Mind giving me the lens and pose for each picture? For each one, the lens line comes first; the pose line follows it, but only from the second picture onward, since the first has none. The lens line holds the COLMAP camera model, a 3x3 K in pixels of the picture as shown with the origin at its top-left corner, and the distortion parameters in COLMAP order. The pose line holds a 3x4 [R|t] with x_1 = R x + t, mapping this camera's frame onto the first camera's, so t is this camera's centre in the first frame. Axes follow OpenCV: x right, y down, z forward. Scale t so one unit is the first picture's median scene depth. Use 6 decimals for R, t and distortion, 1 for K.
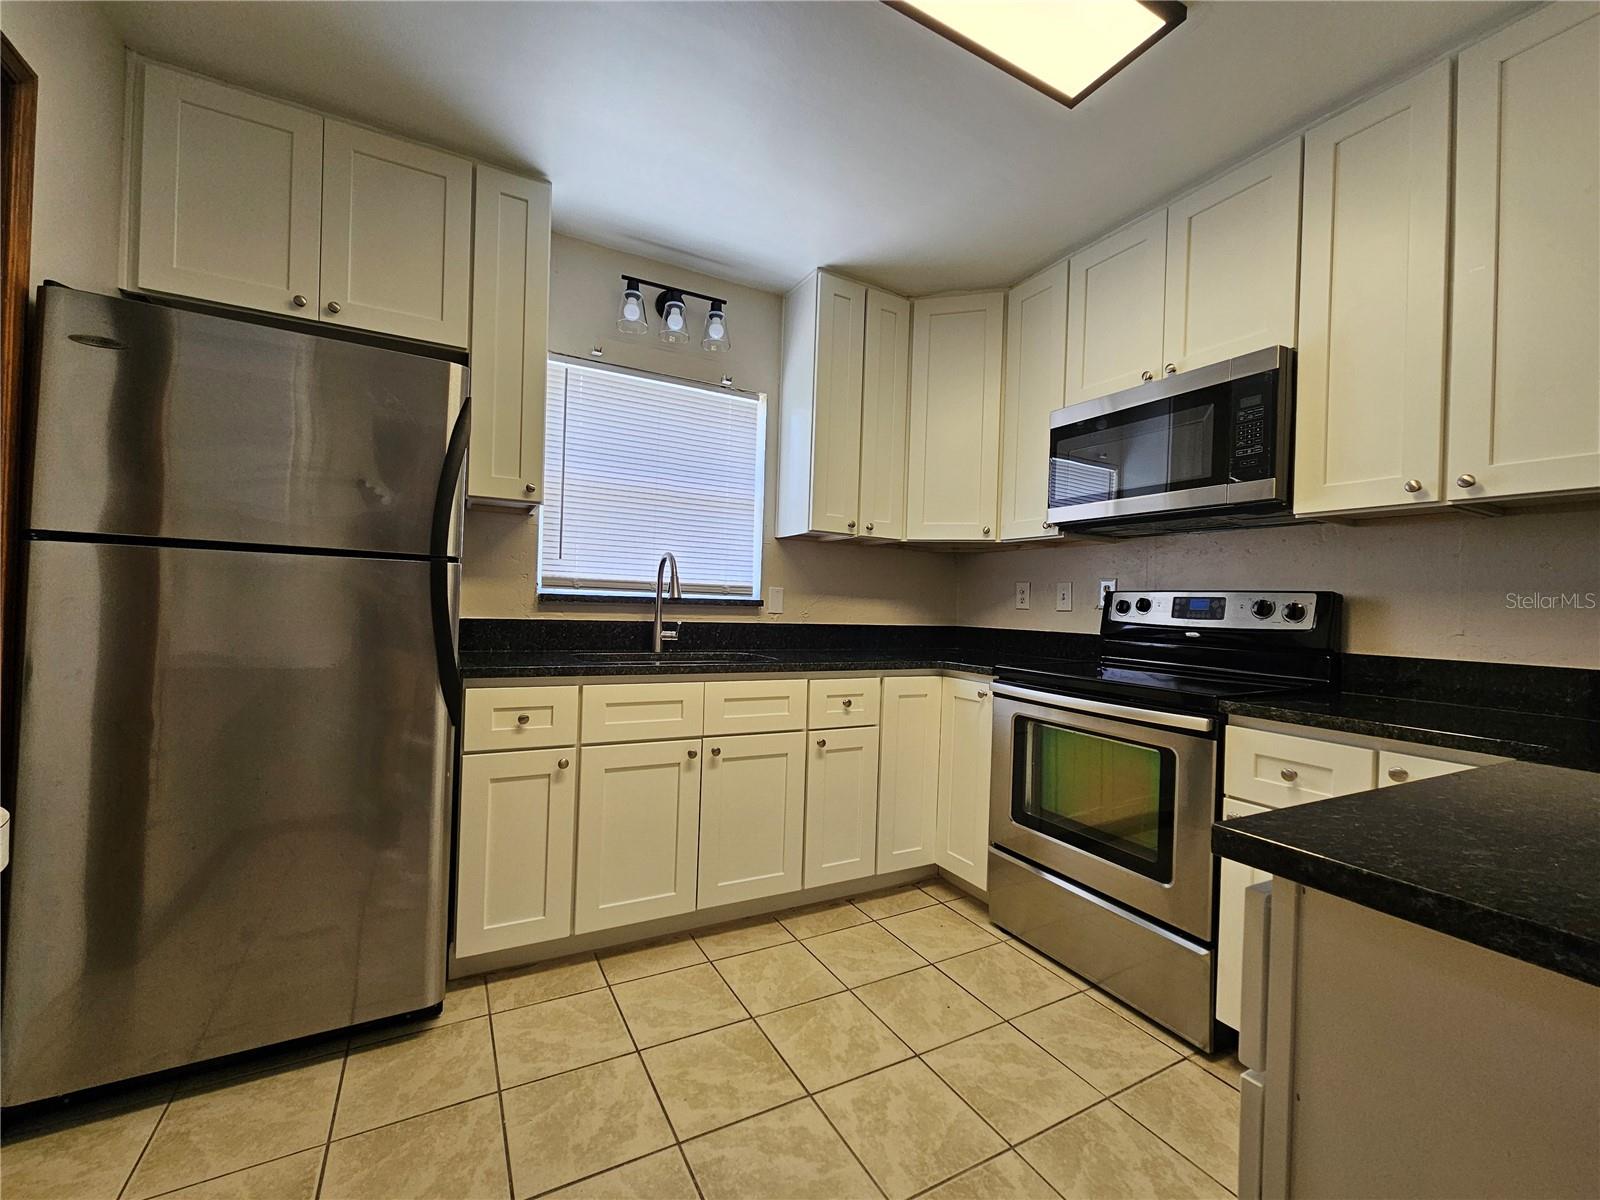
lens RADIAL K [[670.5, 0, 800.0], [0, 670.5, 600.0], [0, 0, 1]] dist [0.000651, 0.000087]
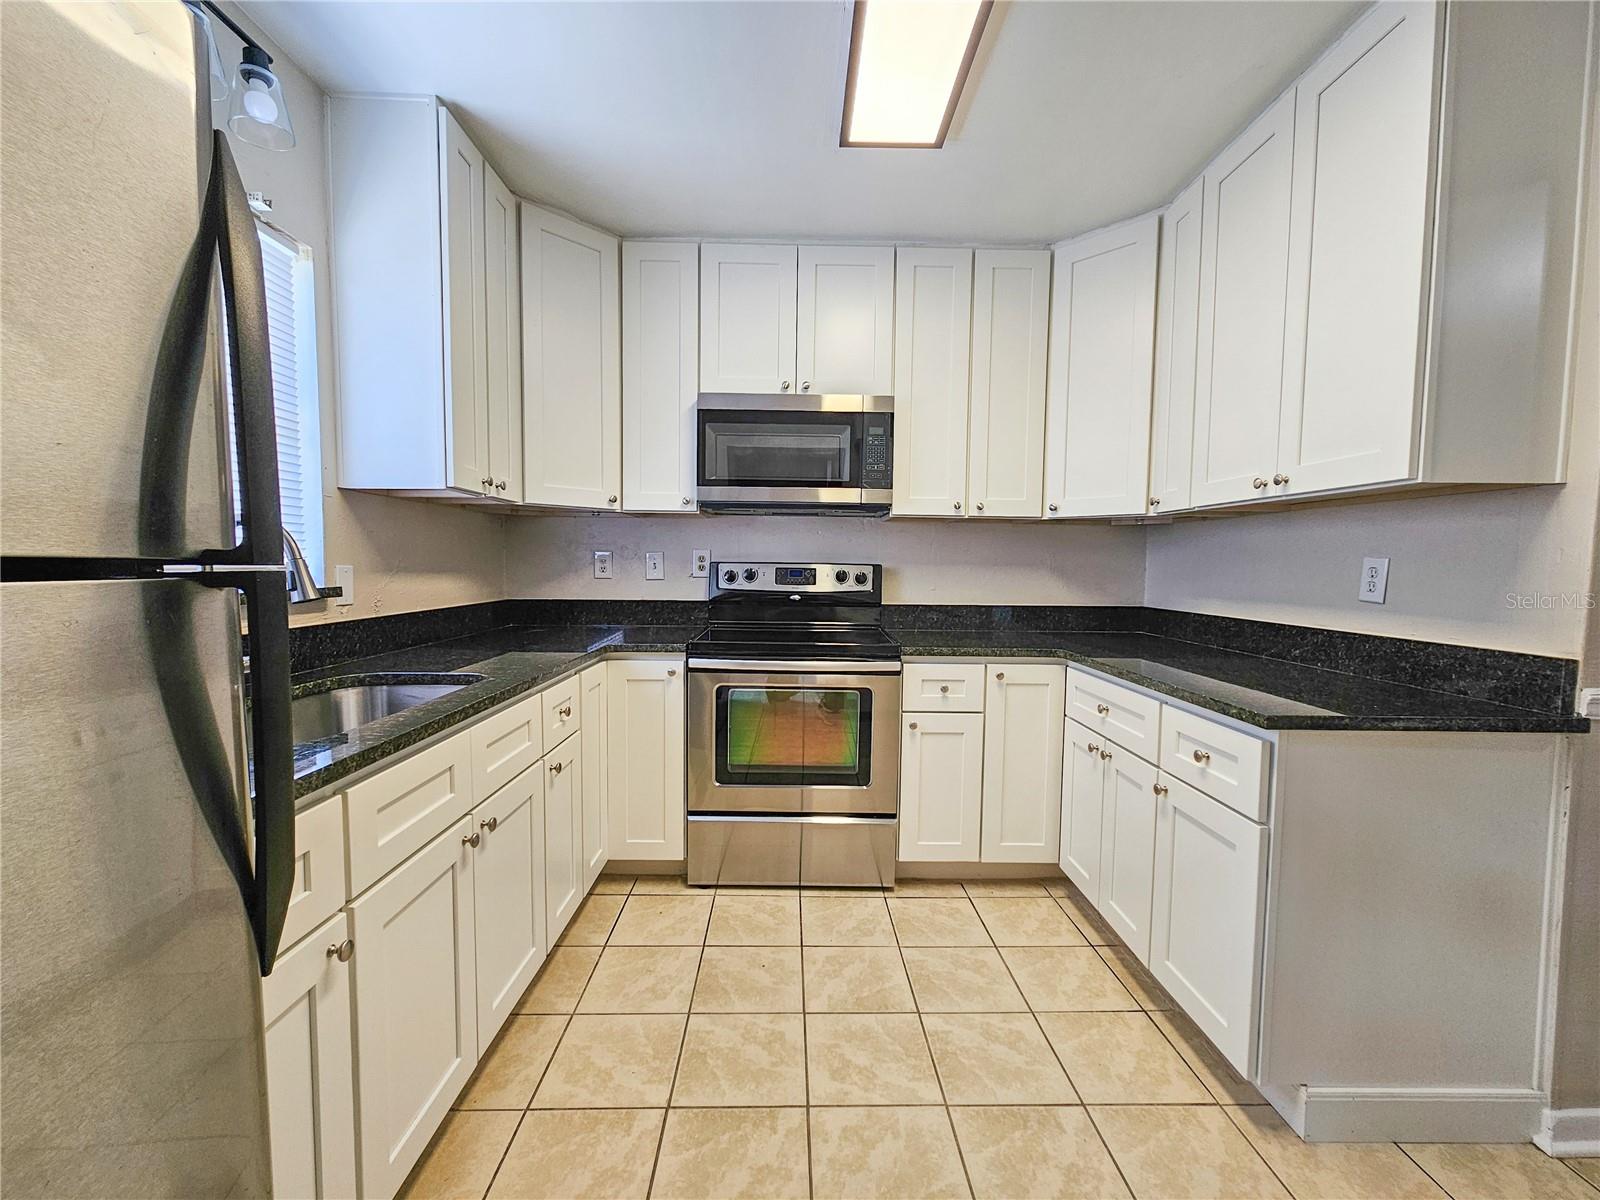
lens RADIAL K [[670.5, 0, 800.0], [0, 670.5, 600.0], [0, 0, 1]] dist [0.000651, 0.000087]
pose [[0.450311, -0.079149, 0.889357, -0.569703], [-0.002802, 0.995933, 0.090053, -0.061162], [-0.892868, -0.043044, 0.448257, 0.427955]]
